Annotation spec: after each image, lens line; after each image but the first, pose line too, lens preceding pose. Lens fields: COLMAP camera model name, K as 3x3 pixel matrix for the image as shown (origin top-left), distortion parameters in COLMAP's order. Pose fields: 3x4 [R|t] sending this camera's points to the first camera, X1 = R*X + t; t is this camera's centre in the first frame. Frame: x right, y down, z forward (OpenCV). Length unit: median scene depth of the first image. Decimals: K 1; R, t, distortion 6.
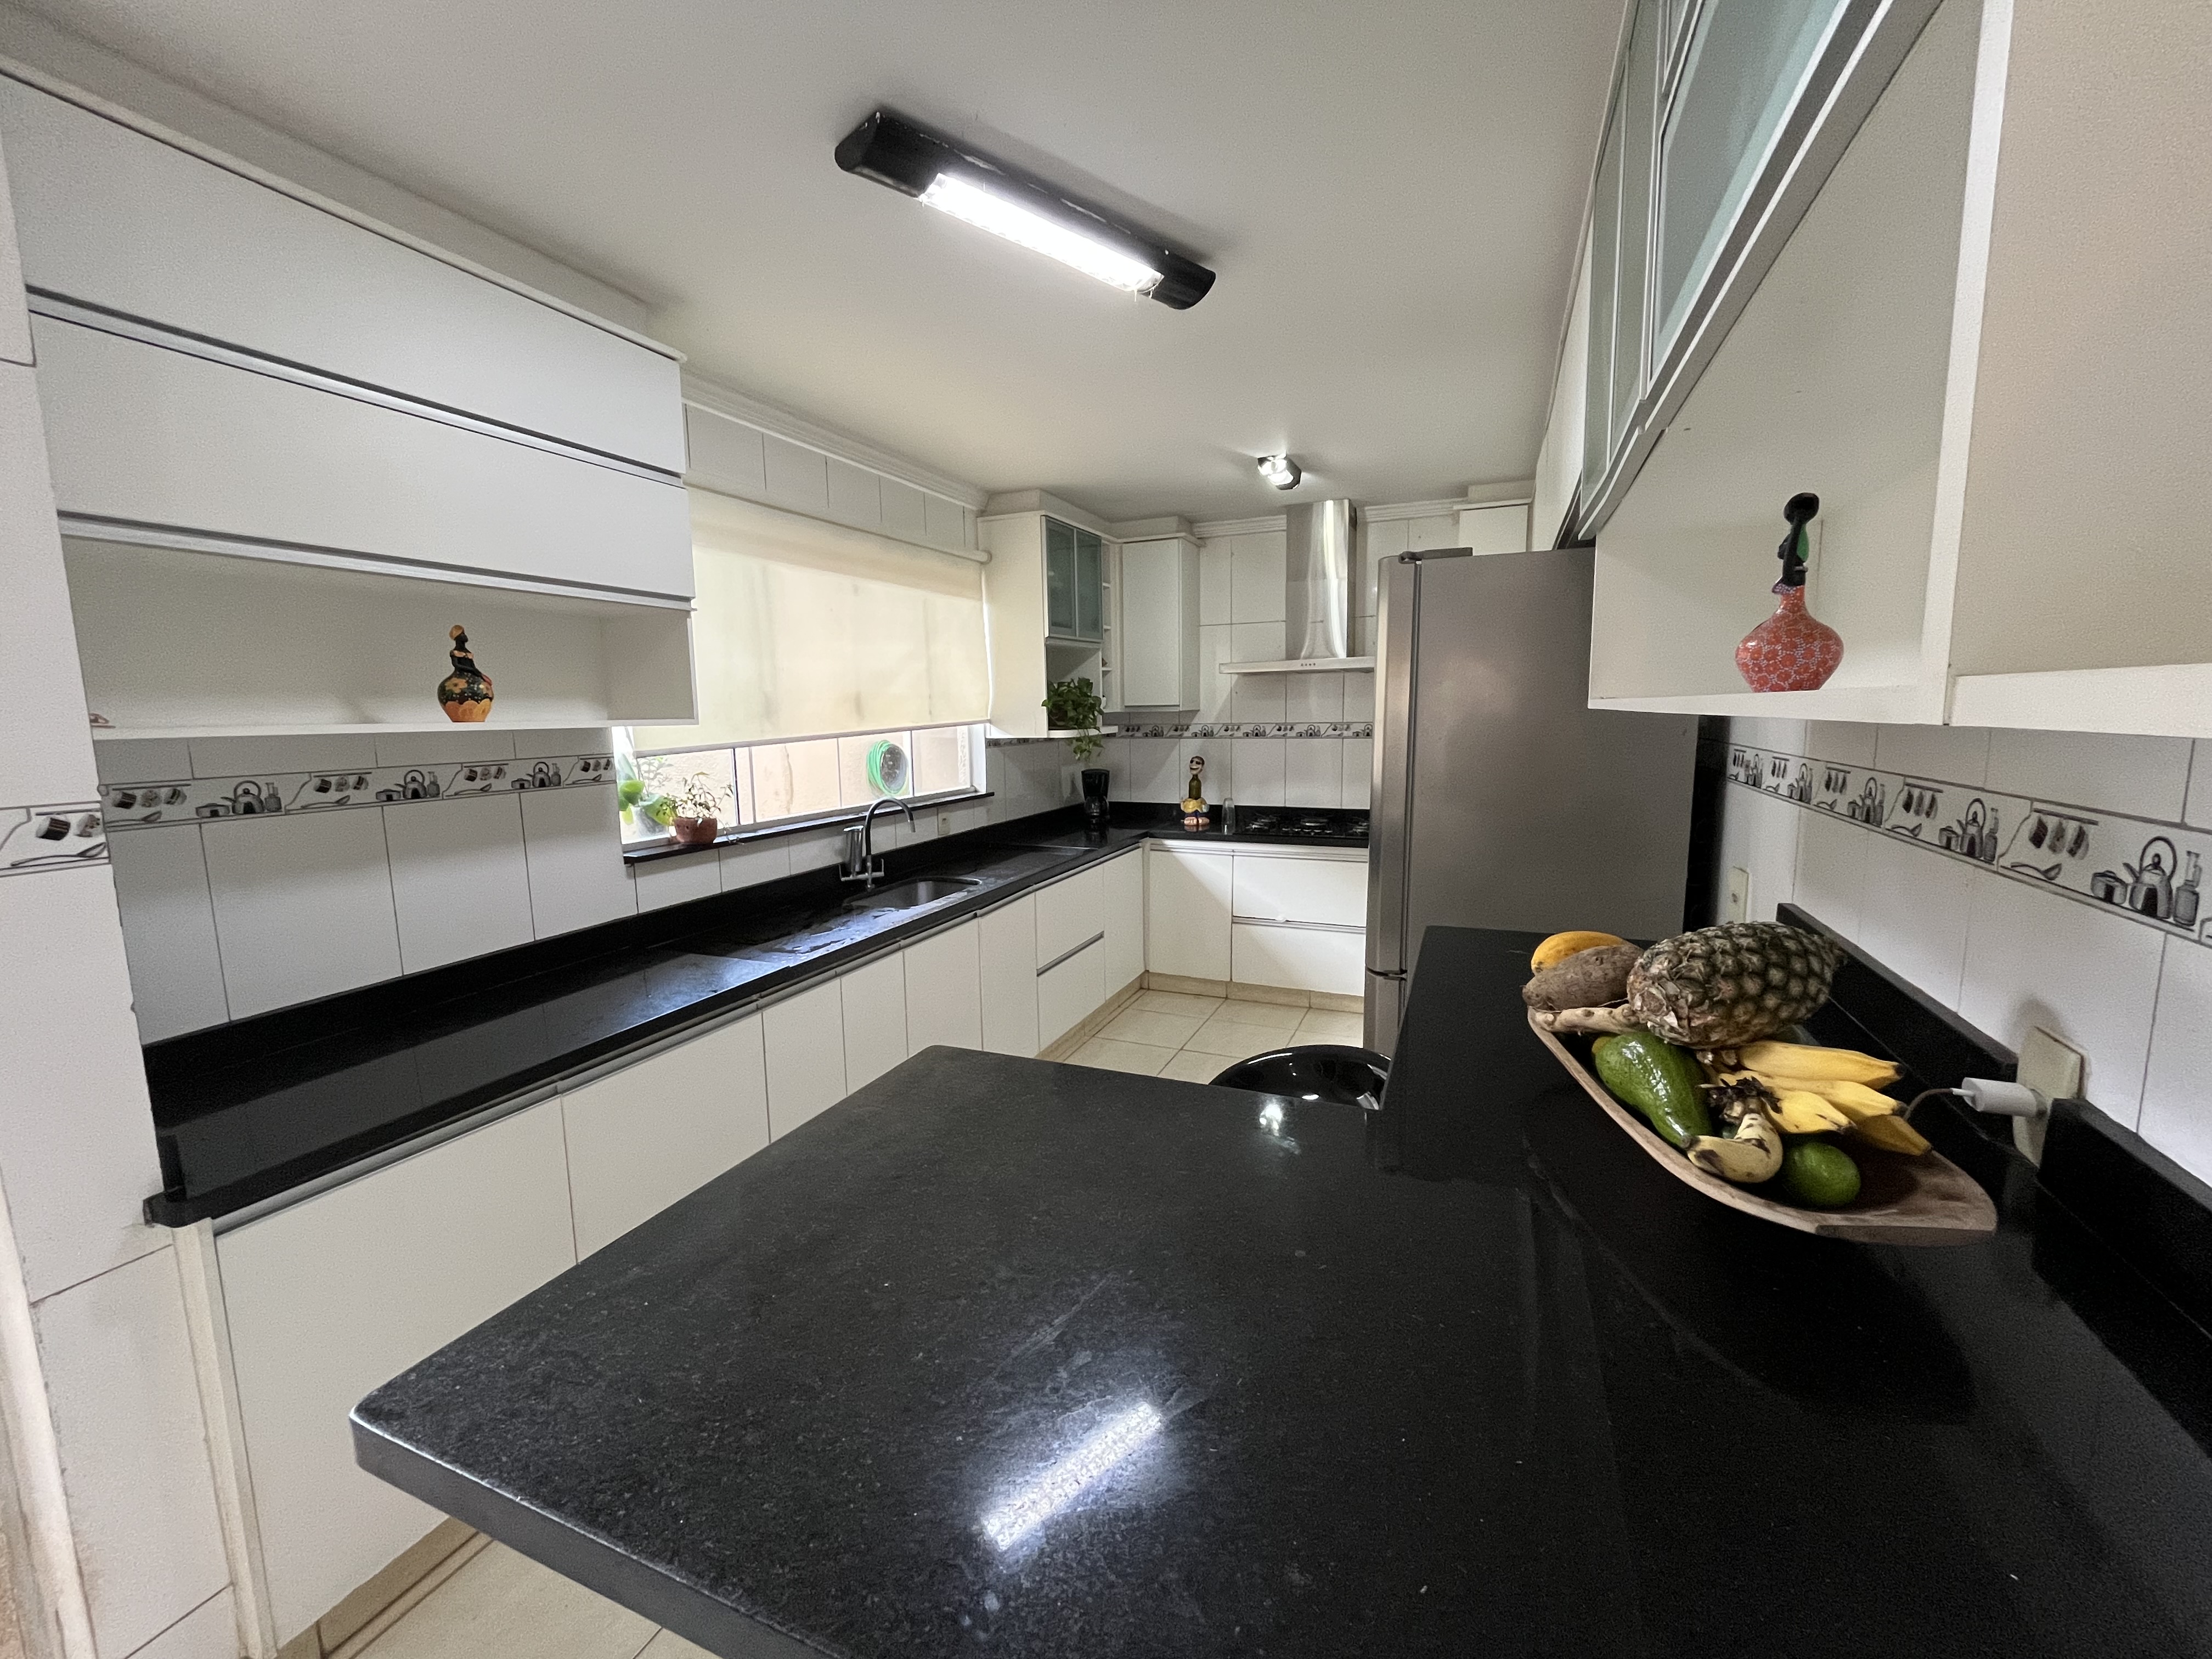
lens RADIAL K [[894.5, 0, 1095.0], [0, 894.5, 827.5], [0, 0, 1]] dist [-0.004589, 0.000147]
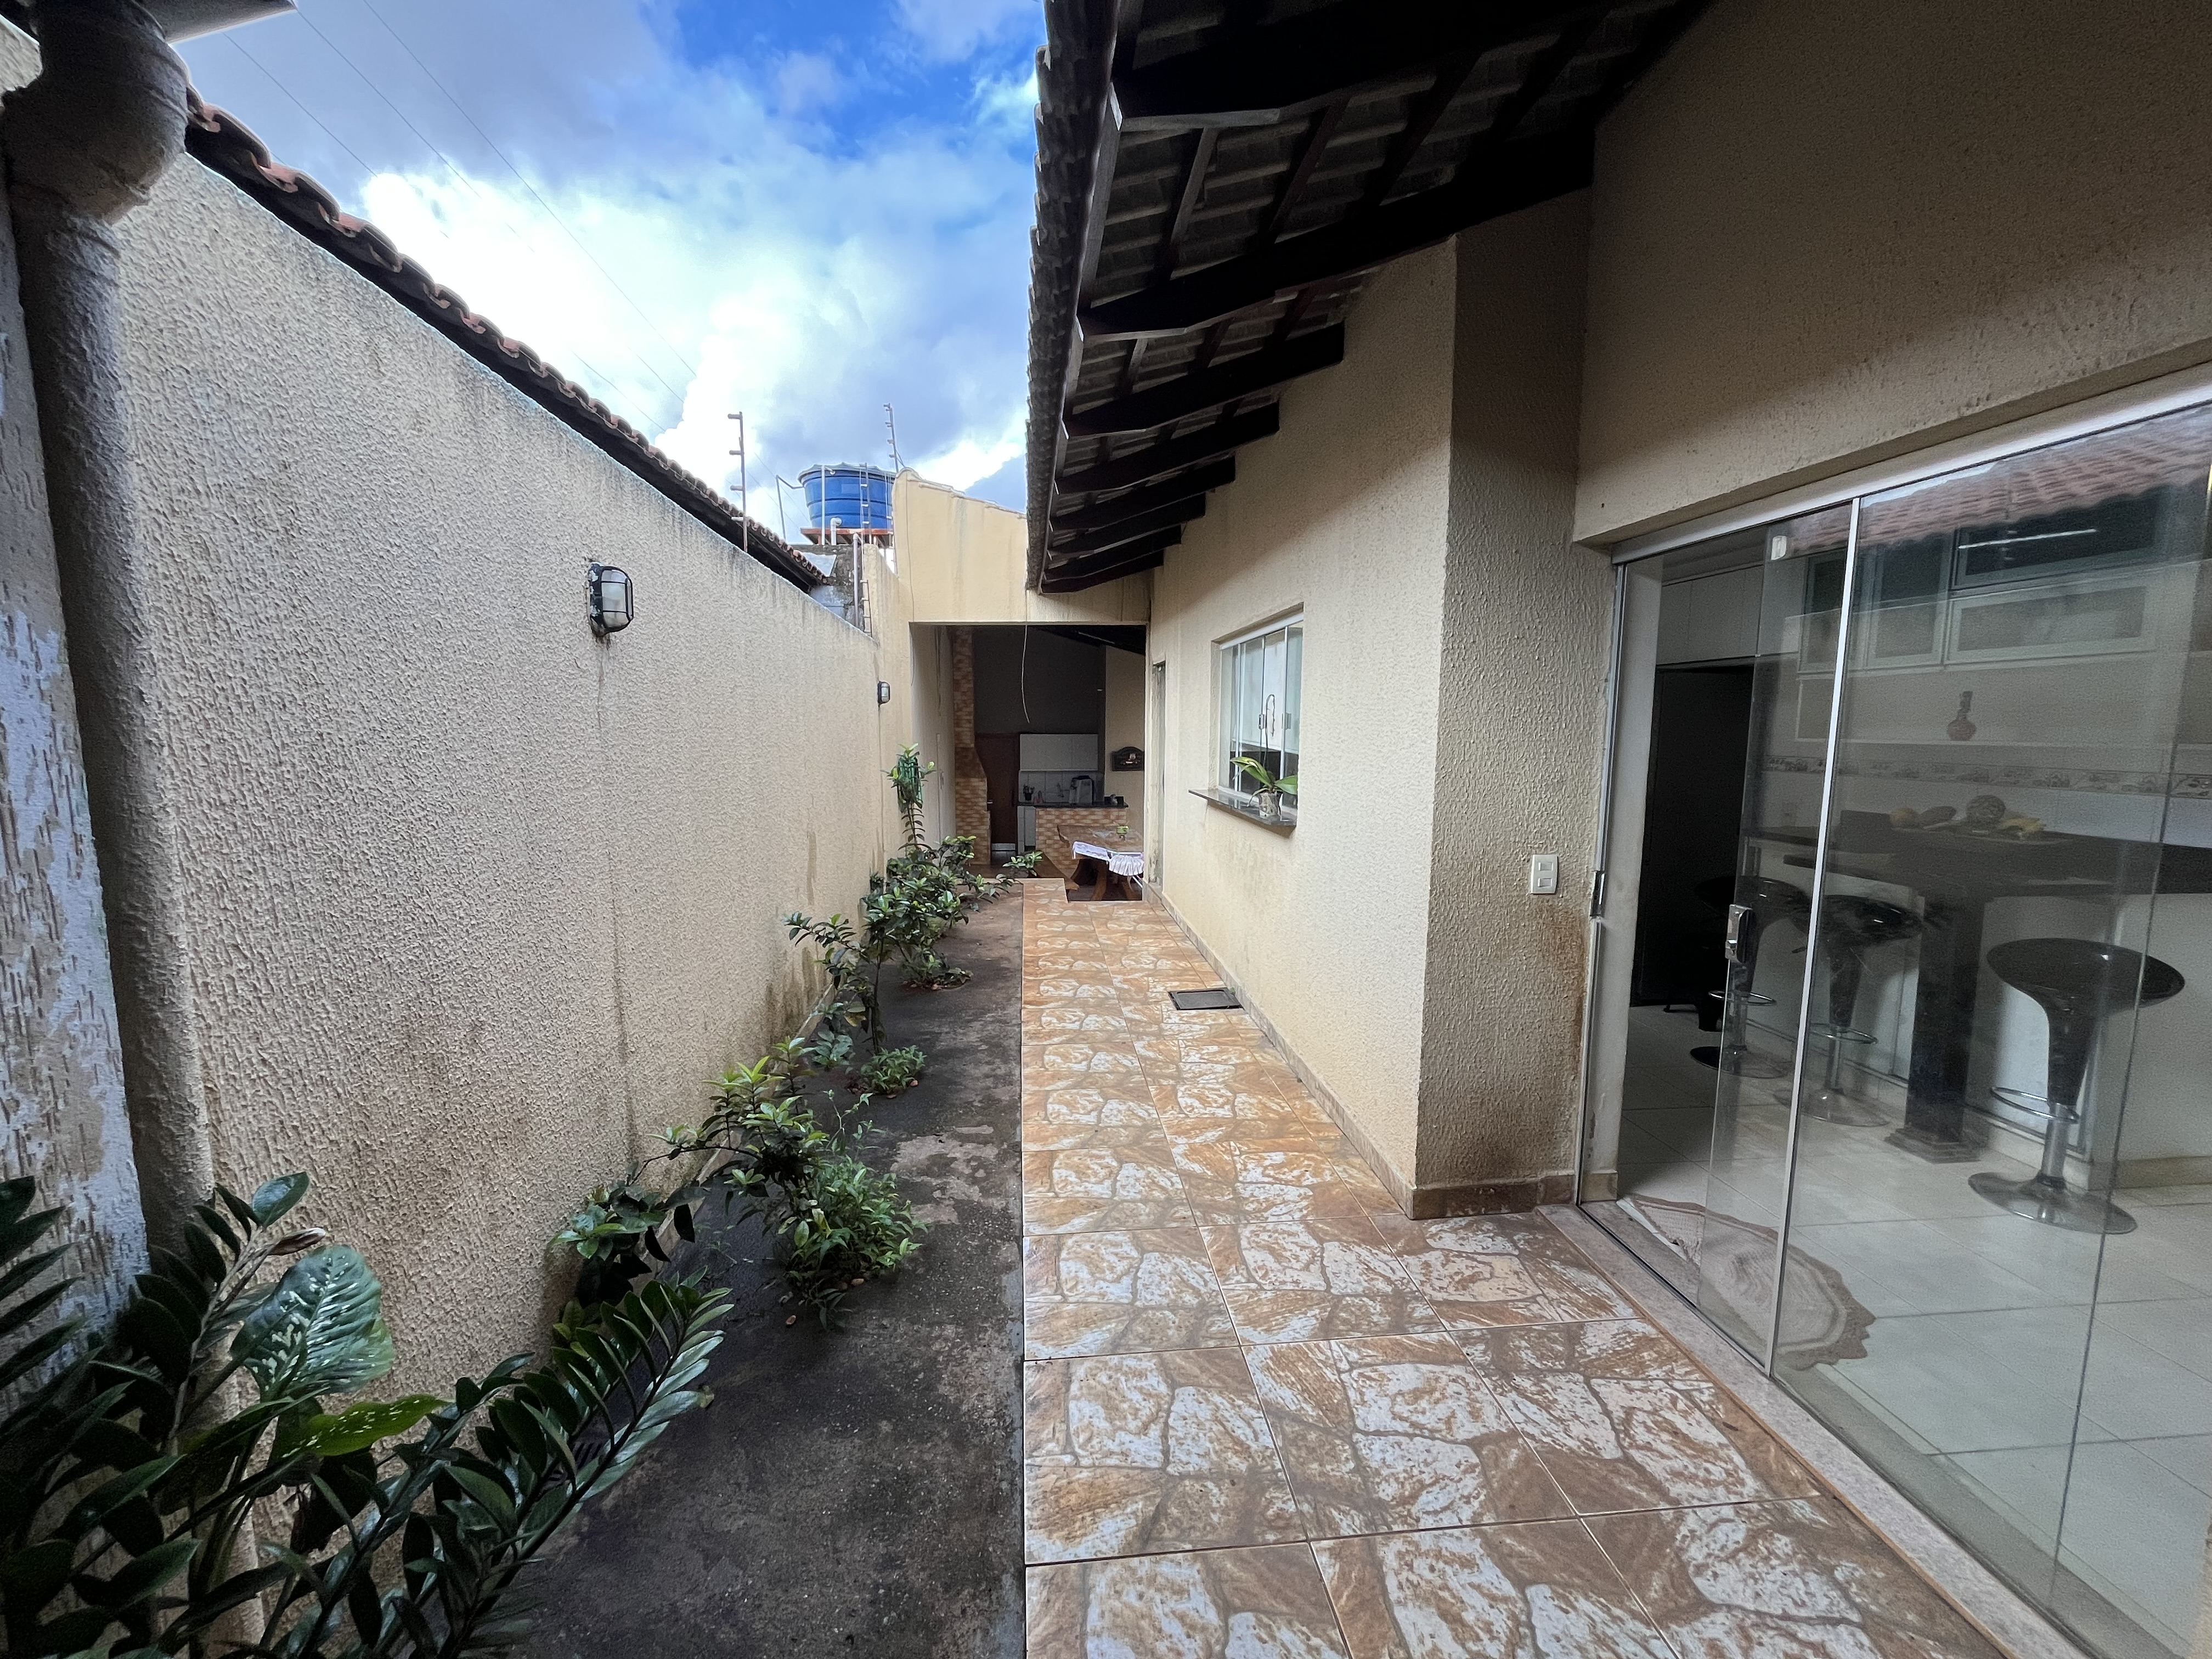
lens RADIAL K [[894.5, 0, 1105.8], [0, 894.5, 827.5], [0, 0, 1]] dist [-0.004589, 0.000147]
pose [[0.875298, -0.032041, 0.482521, -1.203546], [0.043185, 0.998995, -0.012002, 0.032123], [-0.481652, 0.031343, 0.875802, -0.165069]]
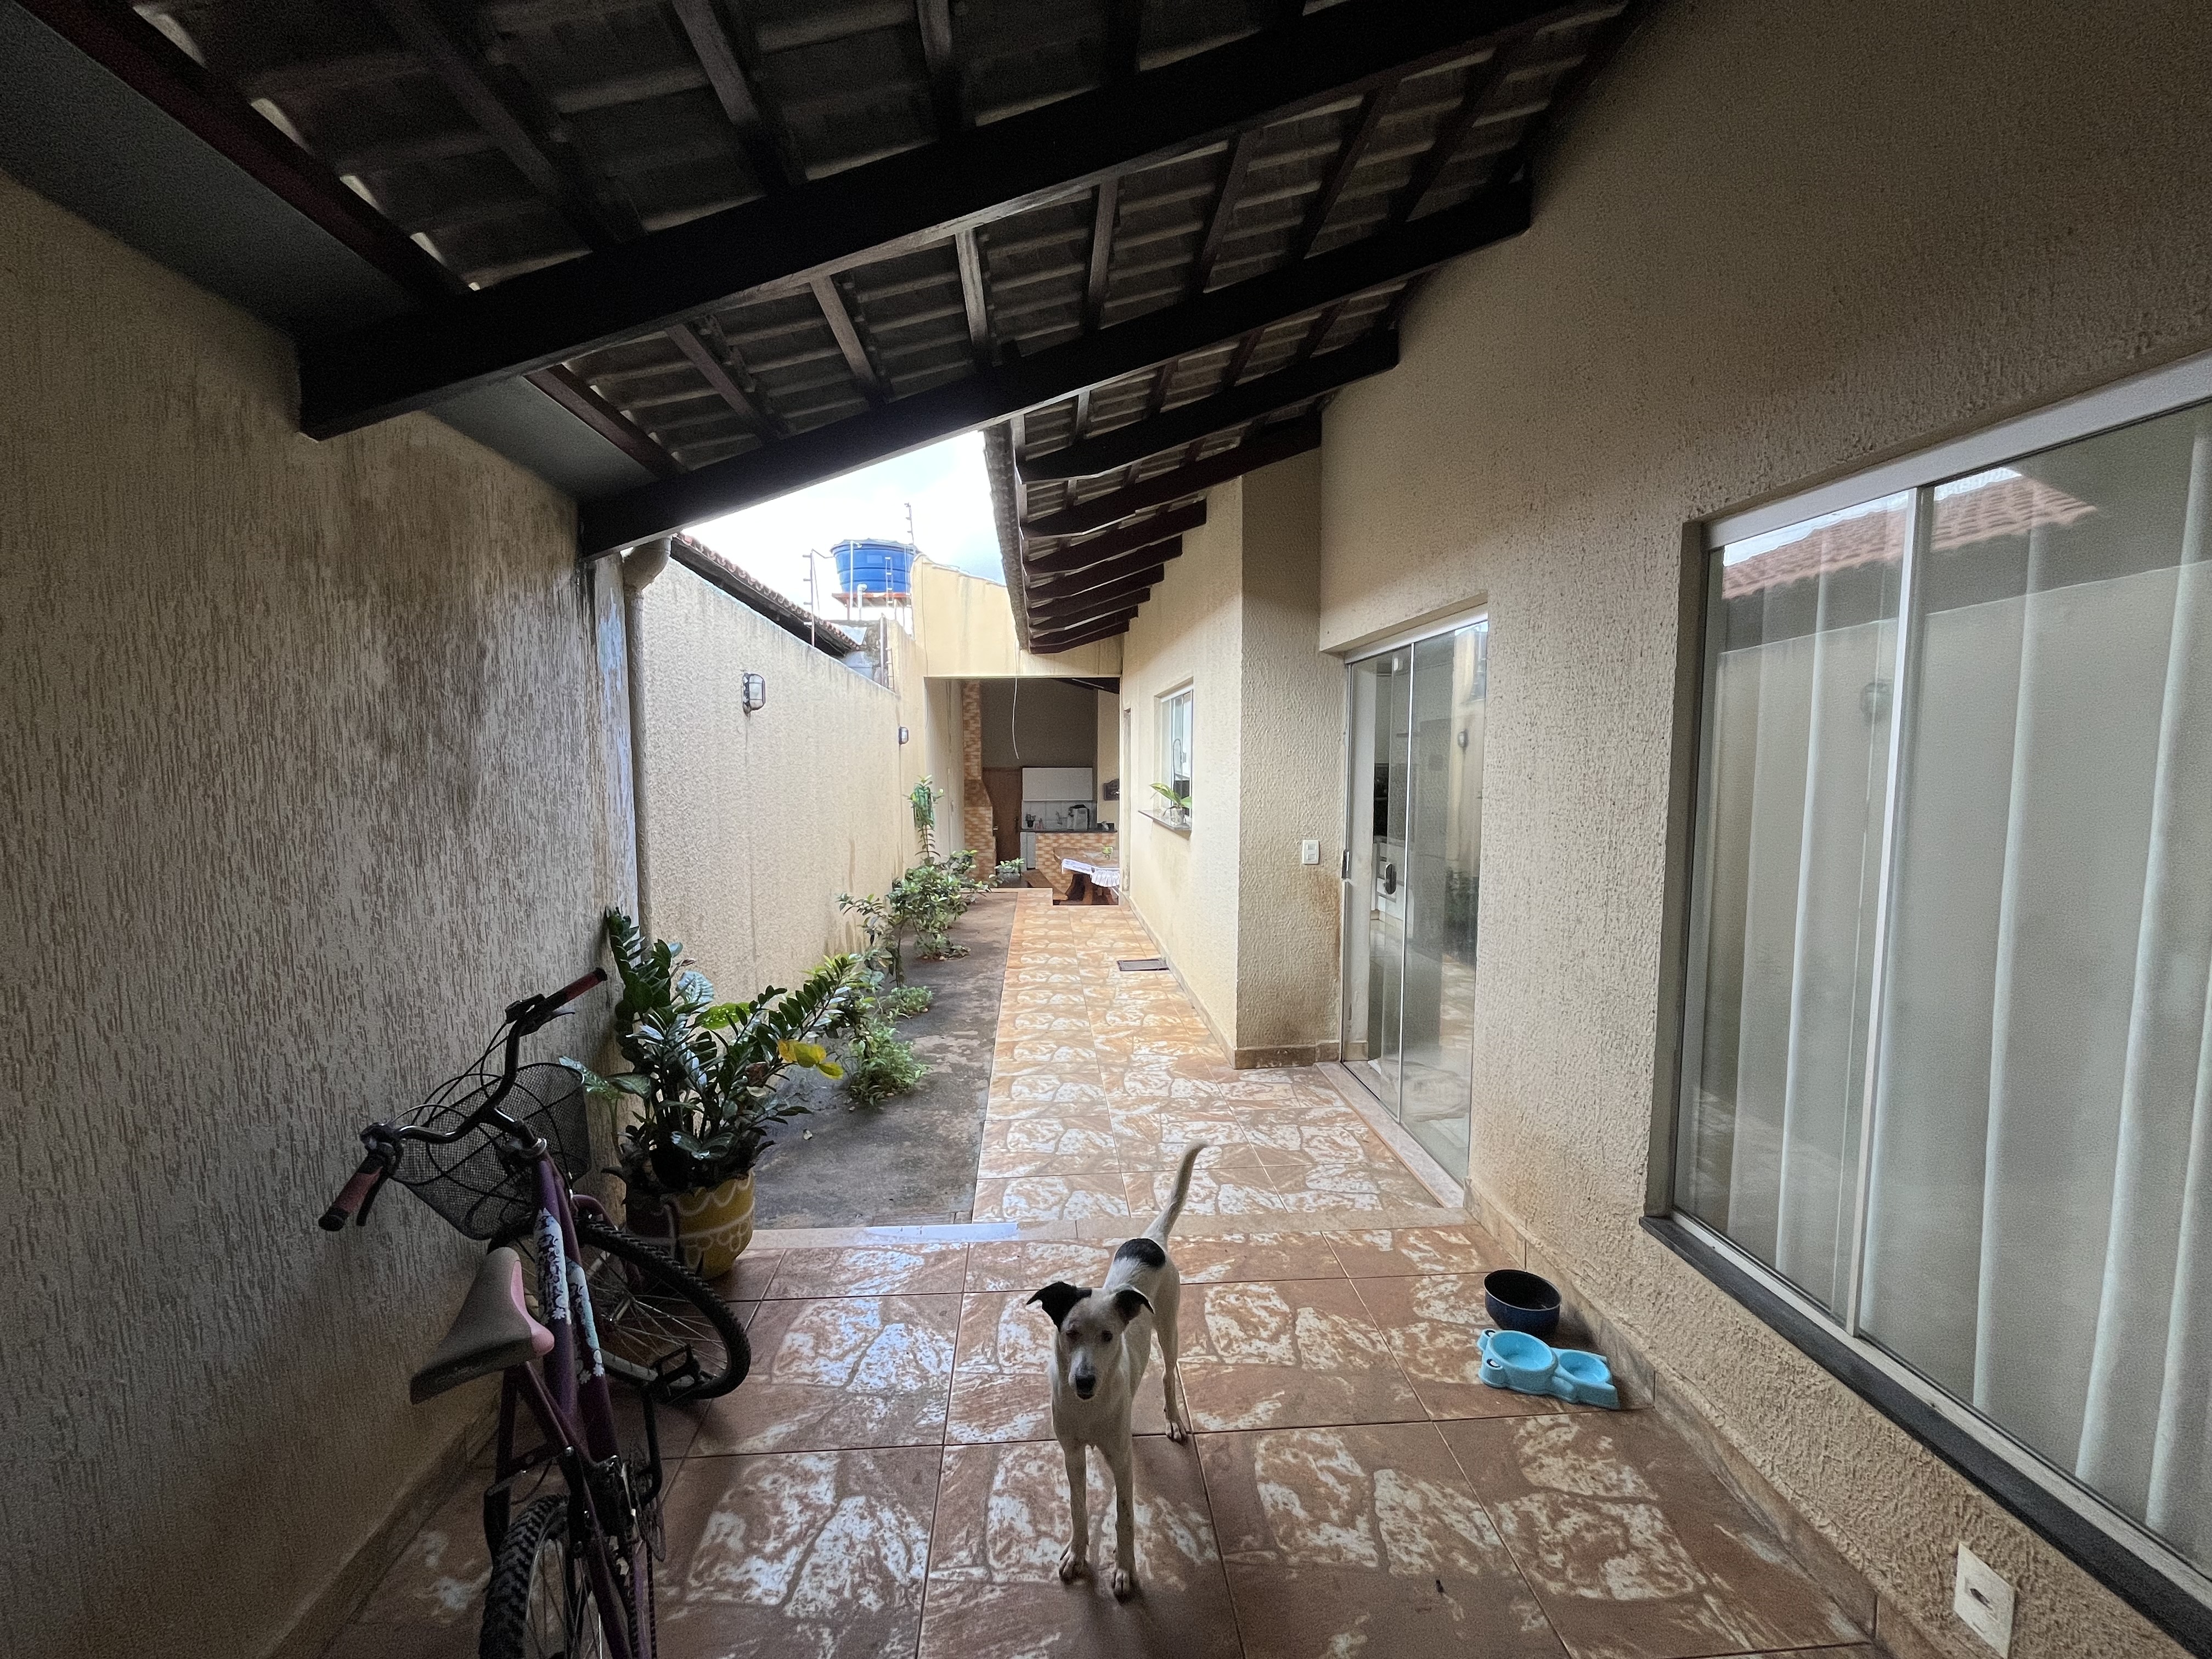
lens RADIAL K [[894.5, 0, 1110.1], [0, 894.5, 826.4], [0, 0, 1]] dist [-0.004589, 0.000147]
pose [[0.880813, -0.016382, 0.473181, -1.349692], [0.046016, 0.997632, -0.051119, 0.097179], [-0.471223, 0.066800, 0.879481, -0.663355]]
